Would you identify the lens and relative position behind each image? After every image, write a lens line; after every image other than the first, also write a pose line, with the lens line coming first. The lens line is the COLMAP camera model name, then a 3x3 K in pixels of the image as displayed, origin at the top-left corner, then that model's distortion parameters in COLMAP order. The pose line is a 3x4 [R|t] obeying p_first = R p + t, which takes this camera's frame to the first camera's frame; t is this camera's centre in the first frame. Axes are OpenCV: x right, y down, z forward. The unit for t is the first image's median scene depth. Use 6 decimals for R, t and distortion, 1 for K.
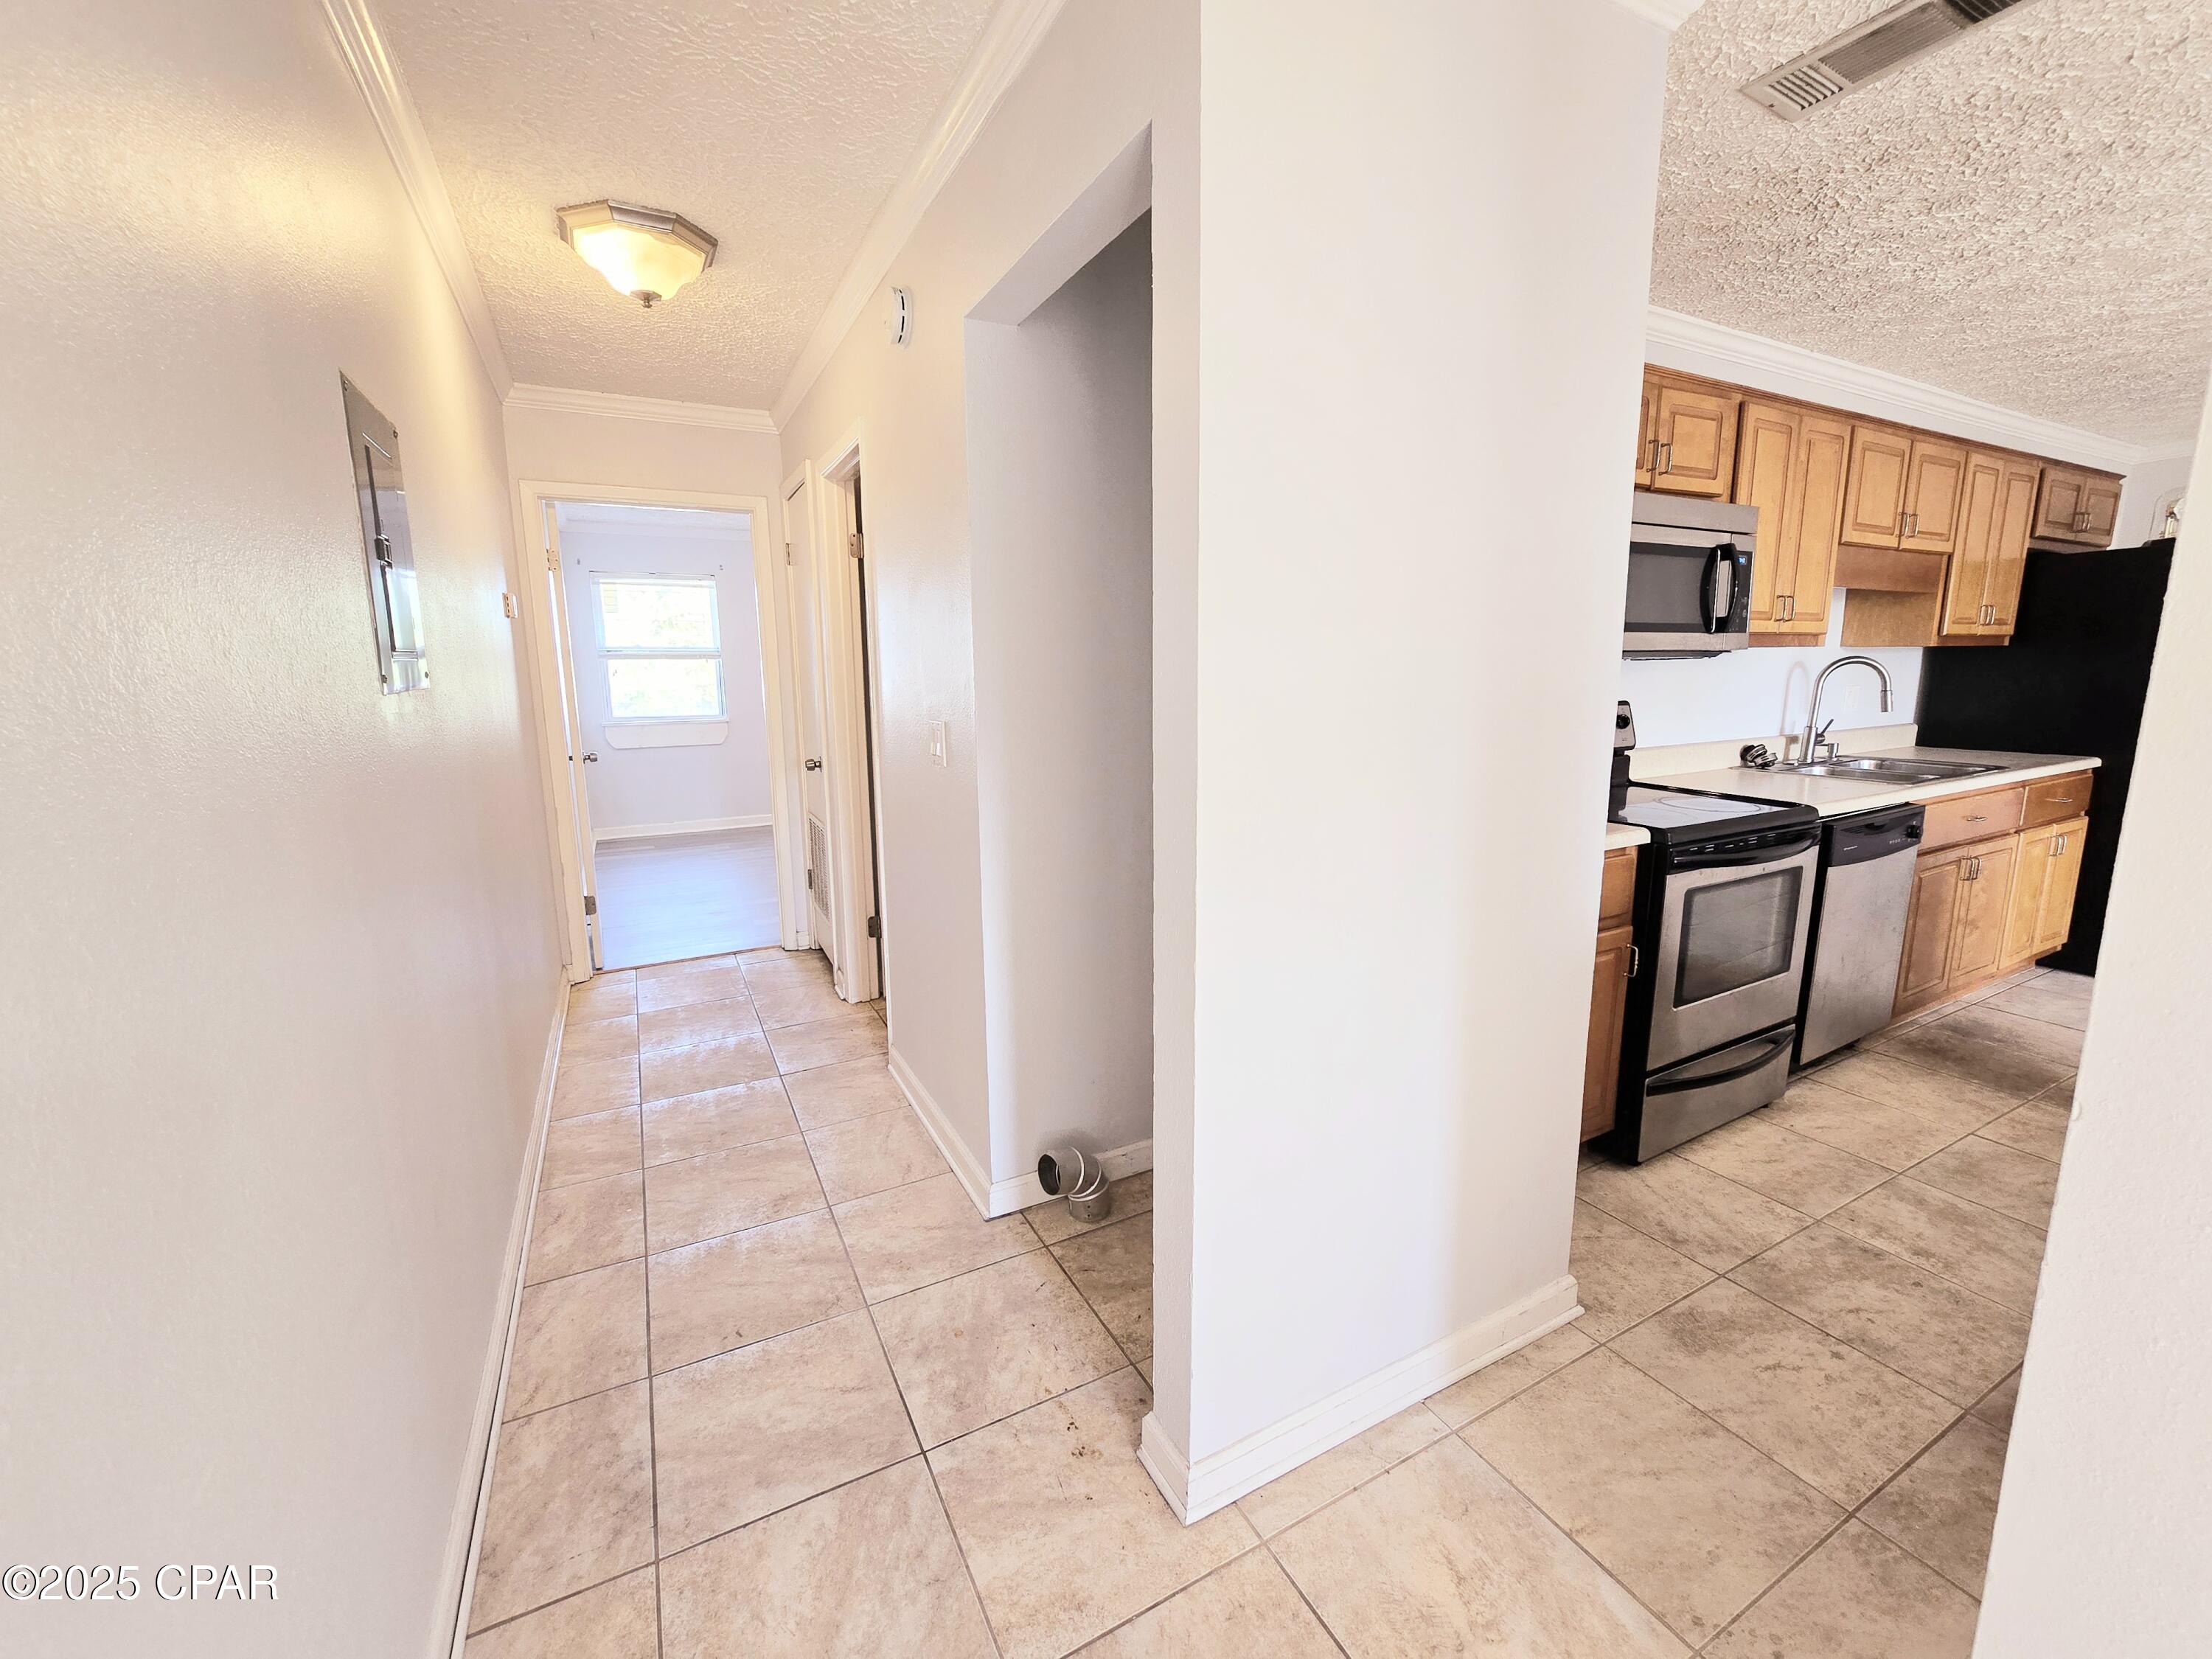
lens RADIAL K [[900.8, 0, 1115.9], [0, 900.8, 819.3], [0, 0, 1]] dist [-0.001340, -0.000398]
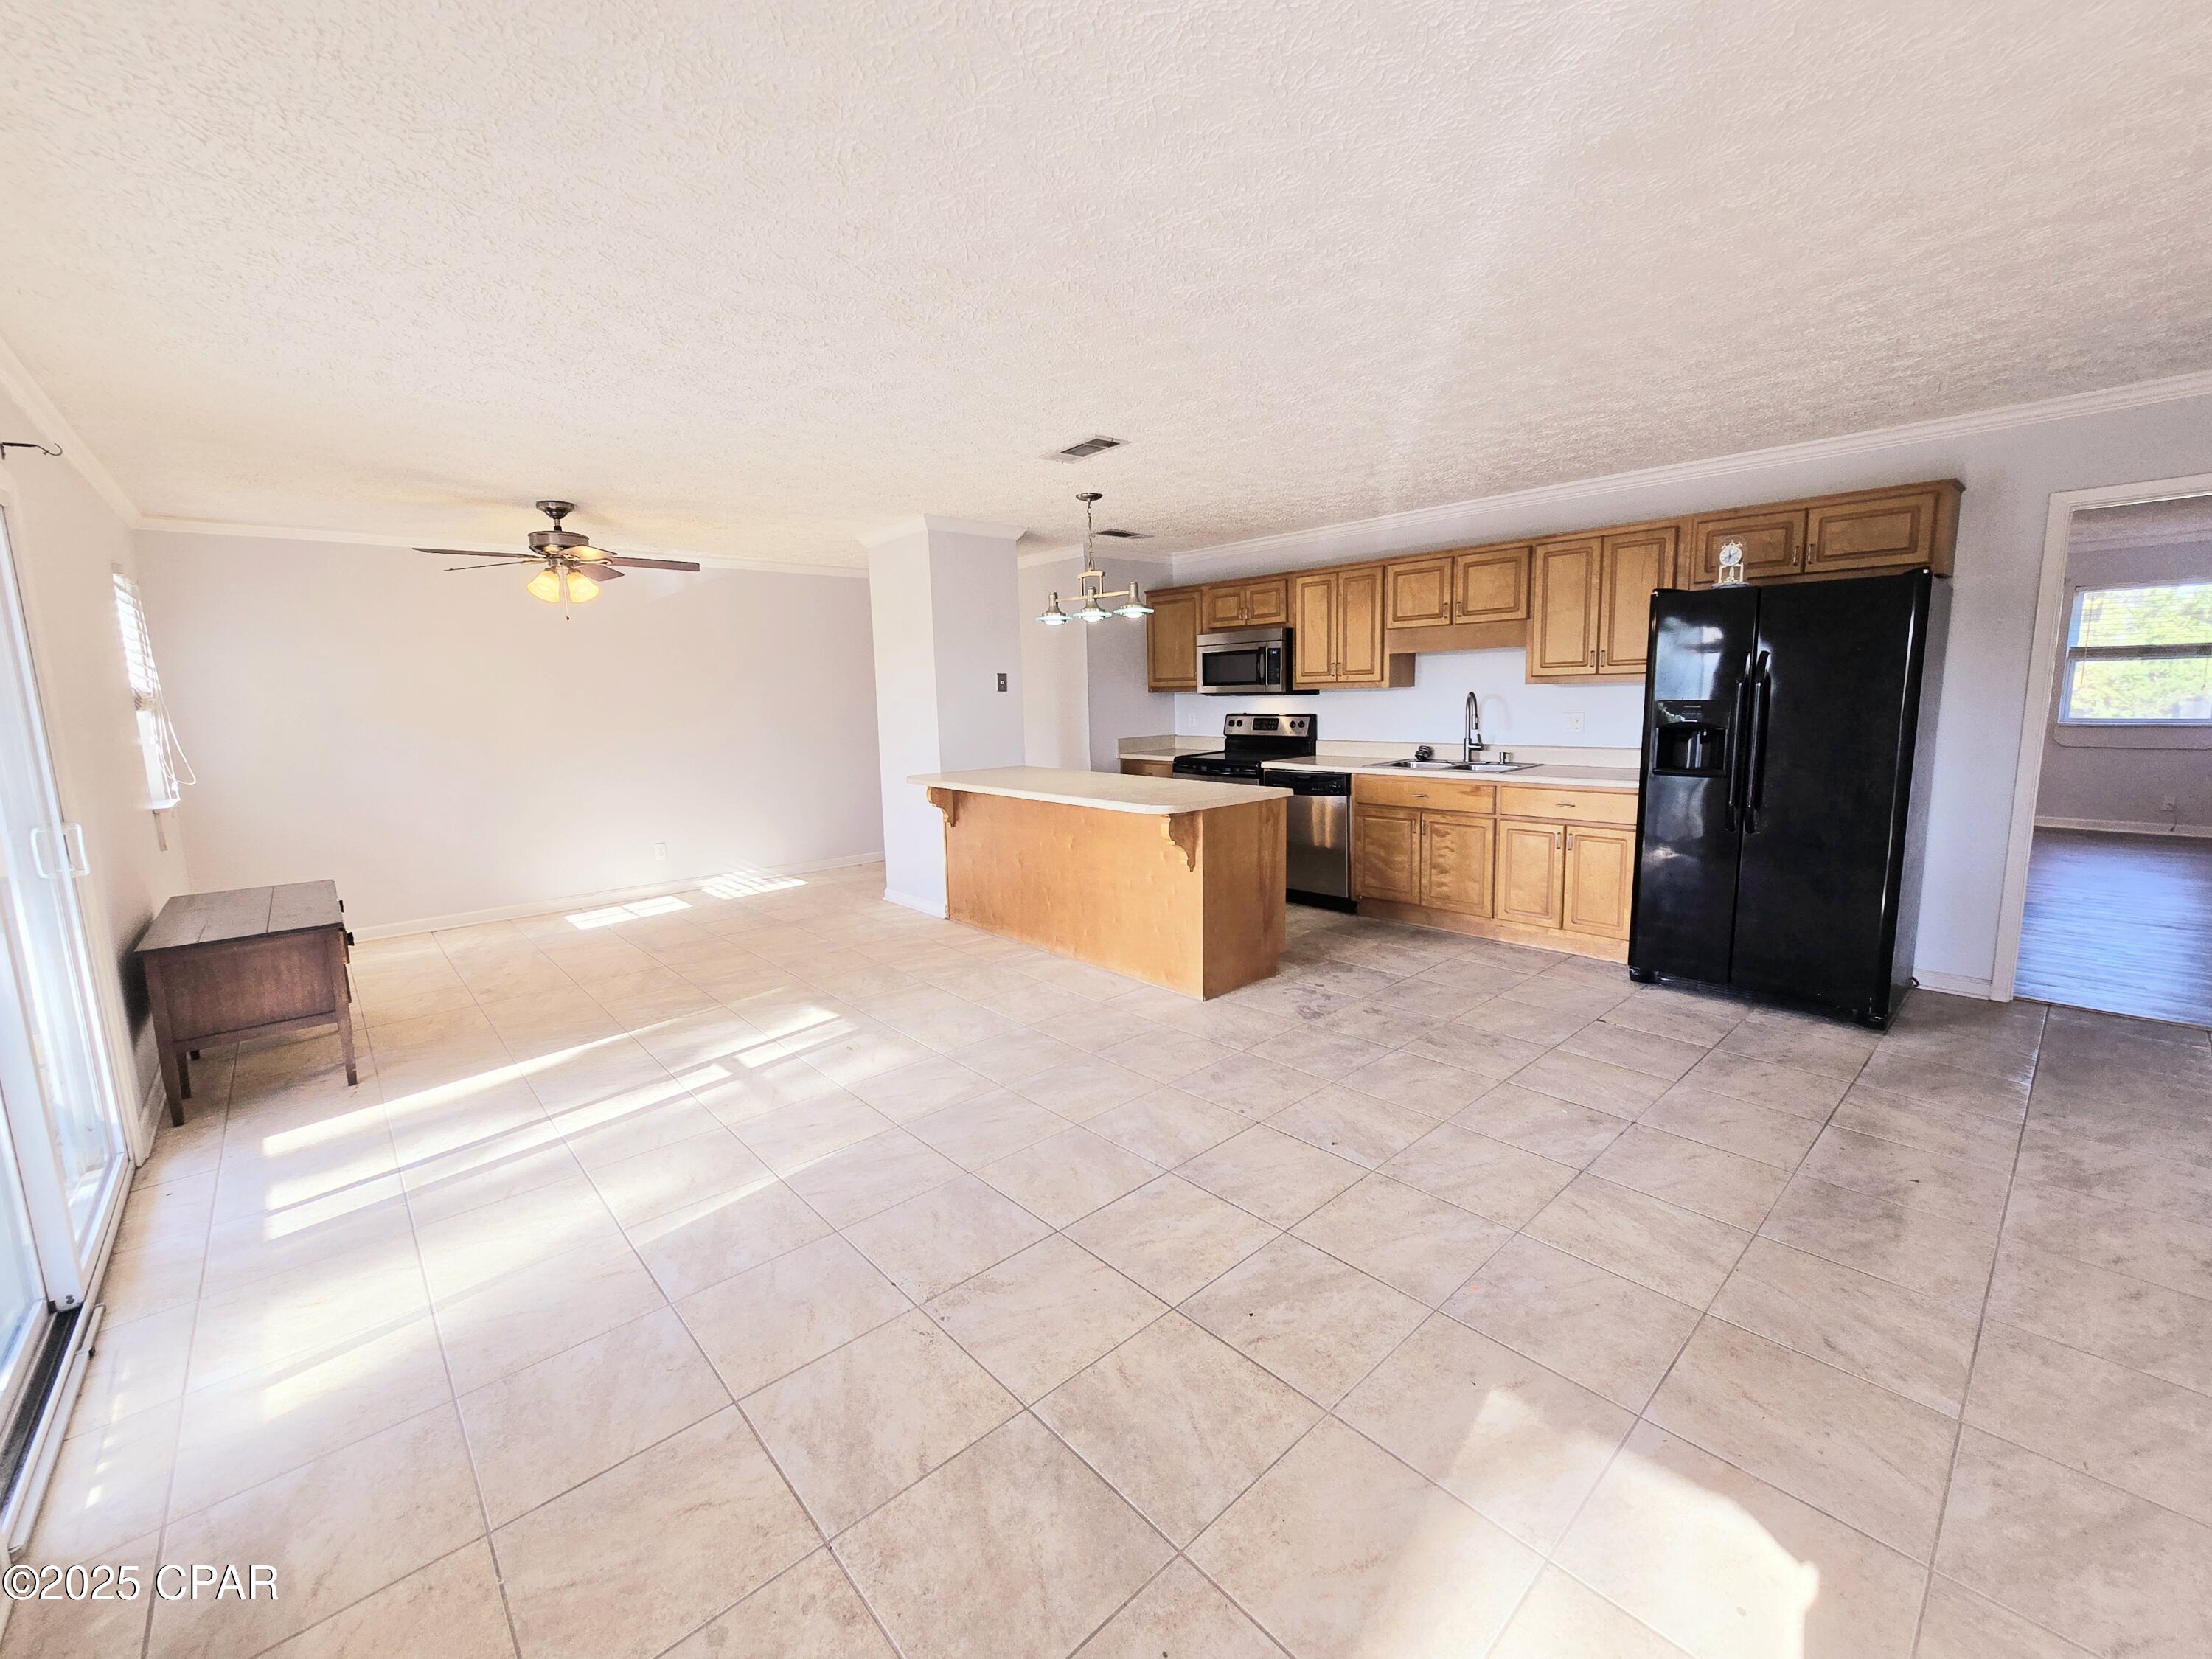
lens RADIAL K [[900.8, 0, 1115.9], [0, 900.8, 819.3], [0, 0, 1]] dist [-0.001340, -0.000398]
pose [[0.243381, 0.140133, -0.959754, 2.573914], [-0.142060, 0.983987, 0.107647, -0.057005], [0.959471, 0.110143, 0.259391, 0.080100]]
